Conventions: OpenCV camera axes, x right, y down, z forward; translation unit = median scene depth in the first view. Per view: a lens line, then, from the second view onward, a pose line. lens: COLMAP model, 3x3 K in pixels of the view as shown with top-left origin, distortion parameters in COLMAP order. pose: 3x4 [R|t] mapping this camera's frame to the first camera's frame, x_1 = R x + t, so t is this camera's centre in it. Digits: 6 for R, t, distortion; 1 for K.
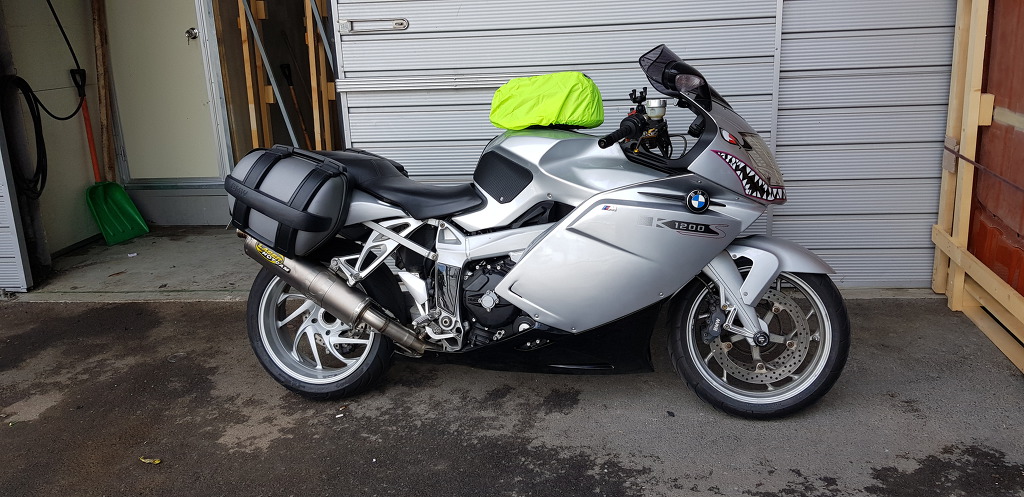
lens RADIAL K [[822.8, 0, 512.2], [0, 822.8, 226.6], [0, 0, 1]] dist [0.078173, -0.154366]
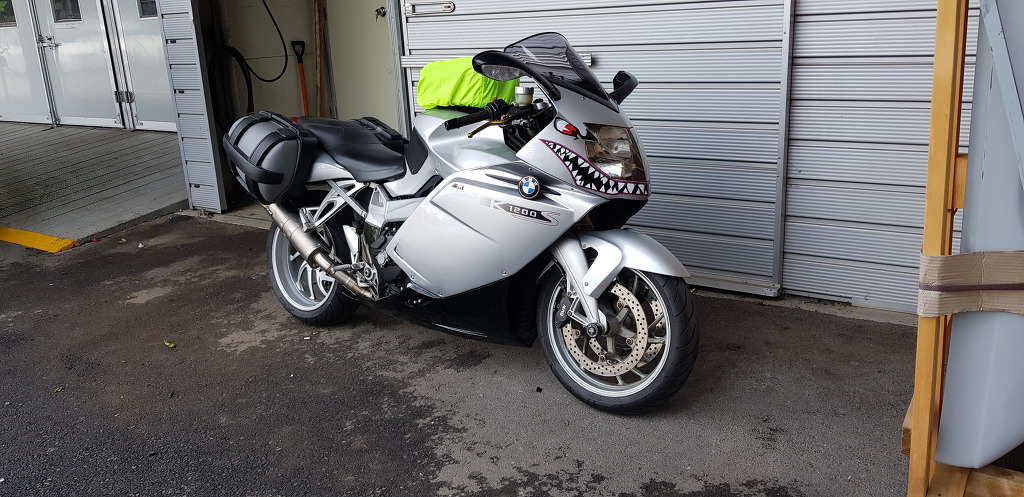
lens RADIAL K [[822.8, 0, 512.2], [0, 822.8, 226.6], [0, 0, 1]] dist [0.078173, -0.154366]
pose [[0.886788, 0.113436, -0.448040, 0.610292], [-0.094465, 0.993433, 0.064548, -0.042161], [0.452420, -0.014916, 0.891680, 0.062620]]
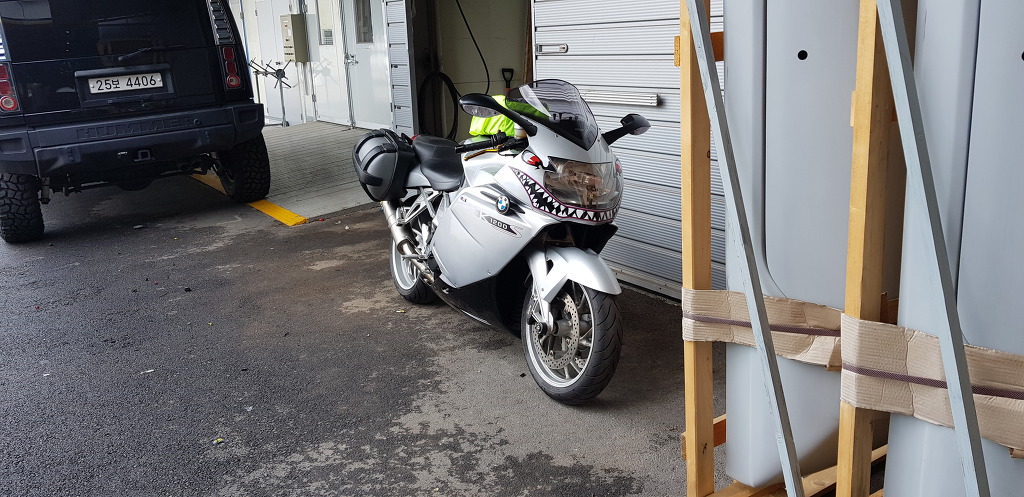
lens RADIAL K [[823.9, 0, 532.6], [0, 823.9, 247.2], [0, 0, 1]] dist [0.052480, 0.000273]
pose [[0.647256, 0.207350, -0.733529, 1.087900], [-0.180068, 0.976649, 0.117184, -0.112364], [0.740699, 0.056237, 0.669479, 0.168635]]
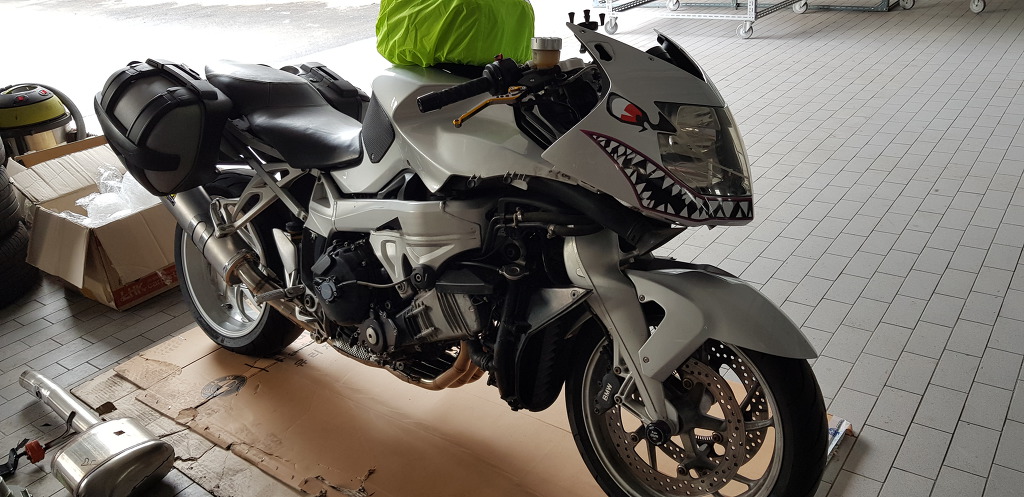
lens RADIAL K [[822.8, 0, 512.2], [0, 822.8, 226.6], [0, 0, 1]] dist [0.078173, -0.154366]
pose [[0.900588, 0.159057, -0.404527, 0.404953], [-0.098277, 0.981055, 0.166952, -0.106624], [0.423418, -0.110599, 0.899158, 0.377371]]
